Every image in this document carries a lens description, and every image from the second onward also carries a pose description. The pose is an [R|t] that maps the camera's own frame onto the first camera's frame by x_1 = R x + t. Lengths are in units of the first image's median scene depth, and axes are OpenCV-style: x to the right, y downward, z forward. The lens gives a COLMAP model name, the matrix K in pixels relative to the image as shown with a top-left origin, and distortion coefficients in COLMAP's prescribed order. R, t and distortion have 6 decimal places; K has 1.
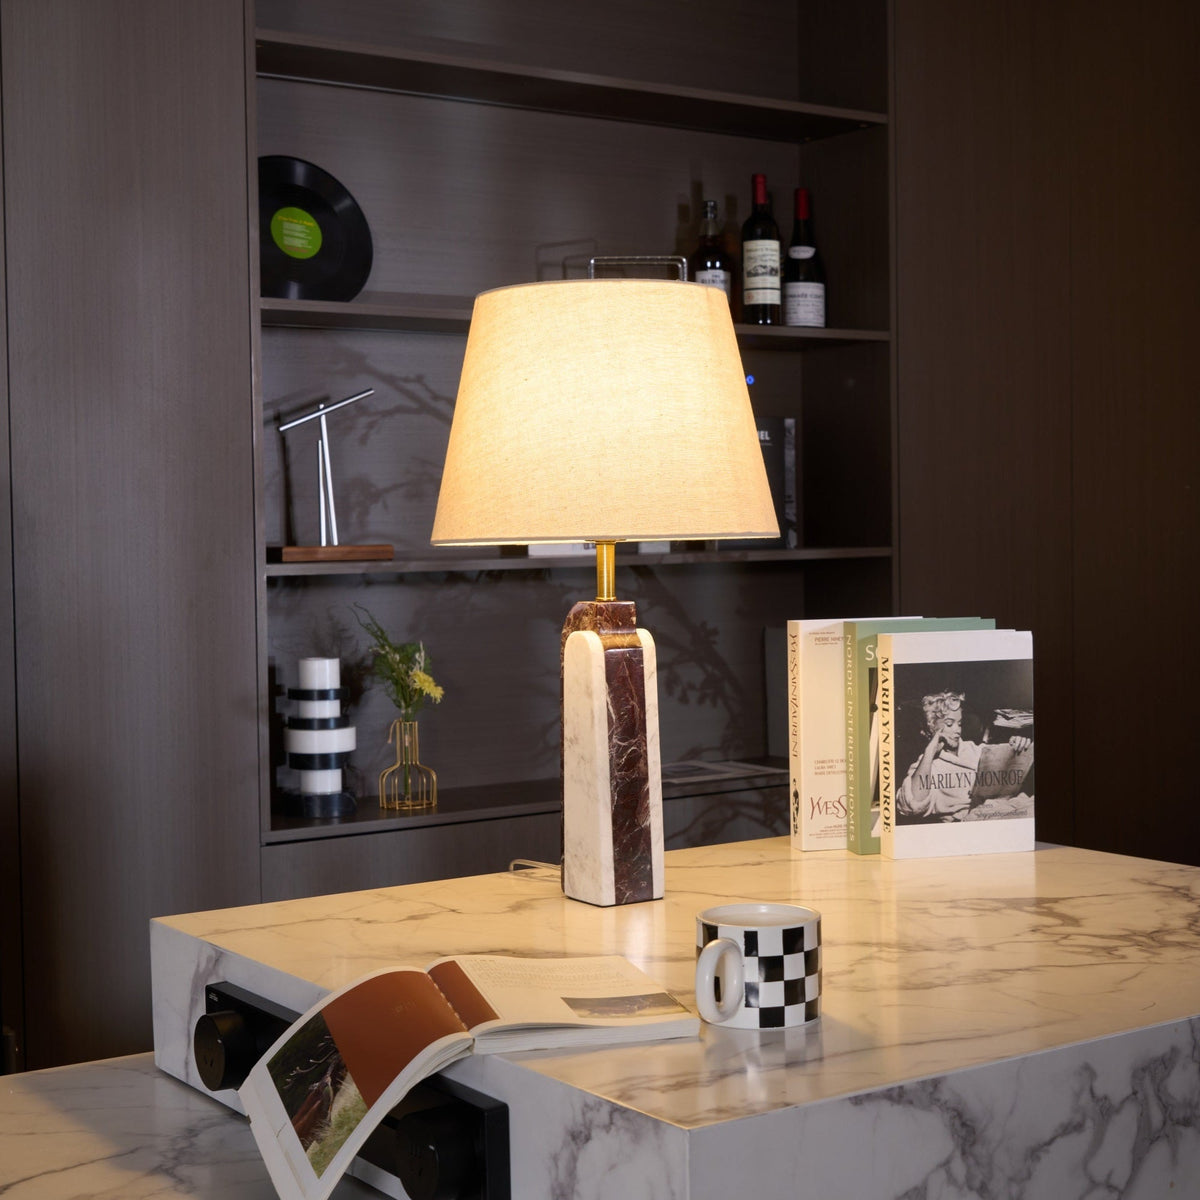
lens RADIAL K [[2035.9, 0, 623.2], [0, 2035.9, 602.6], [0, 0, 1]] dist [0.006528, -0.143308]
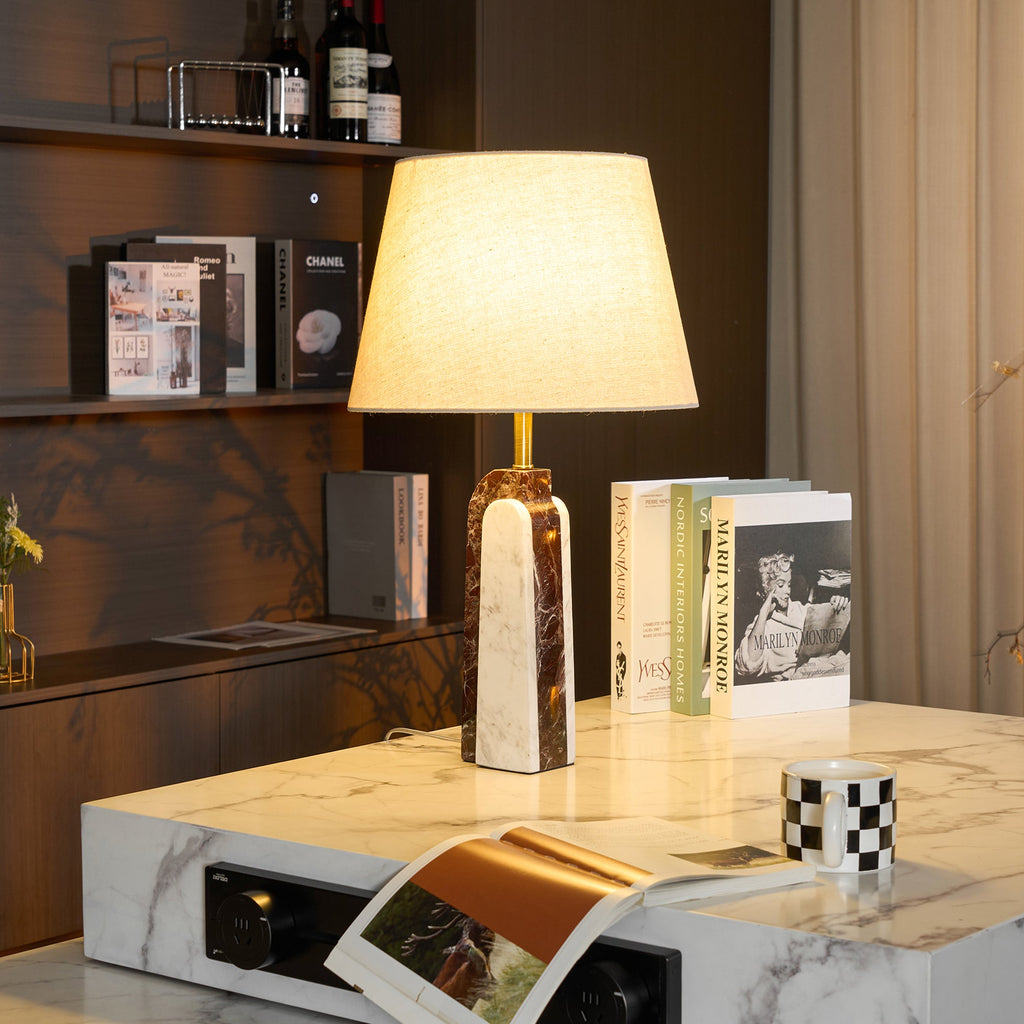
lens RADIAL K [[2478.4, 0, 500.3], [0, 2478.4, 513.8], [0, 0, 1]] dist [-0.021312, -0.184062]
pose [[0.955116, -0.006529, 0.296161, -0.341263], [-0.004959, 0.999265, 0.038022, -0.022321], [-0.296191, -0.037784, 0.954381, -0.139469]]
